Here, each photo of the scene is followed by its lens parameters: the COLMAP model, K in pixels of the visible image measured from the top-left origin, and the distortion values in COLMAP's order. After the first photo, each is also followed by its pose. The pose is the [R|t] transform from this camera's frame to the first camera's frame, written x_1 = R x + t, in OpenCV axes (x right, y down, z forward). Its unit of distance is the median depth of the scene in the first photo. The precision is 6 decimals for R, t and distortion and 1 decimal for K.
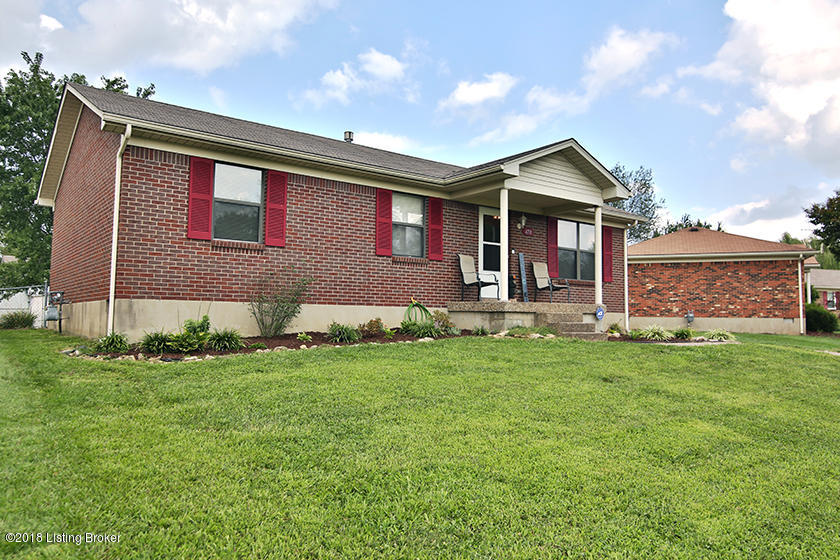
lens RADIAL K [[623.6, 0, 423.7], [0, 623.6, 280.2], [0, 0, 1]] dist [0.001032, -0.046120]
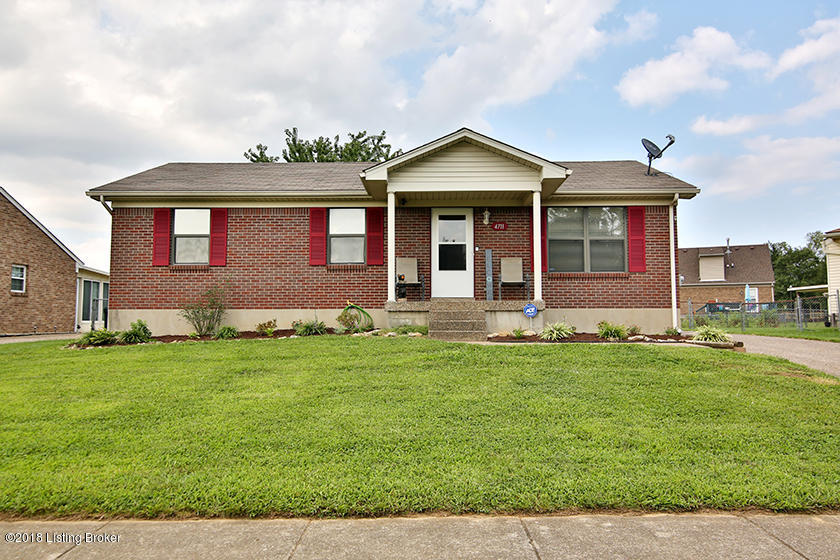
lens RADIAL K [[623.6, 0, 423.7], [0, 623.6, 280.2], [0, 0, 1]] dist [0.001032, -0.046120]
pose [[0.775418, -0.057830, -0.628795, 0.803976], [0.050570, 0.998286, -0.029451, 0.031885], [0.629421, -0.008961, 0.777013, 0.222745]]
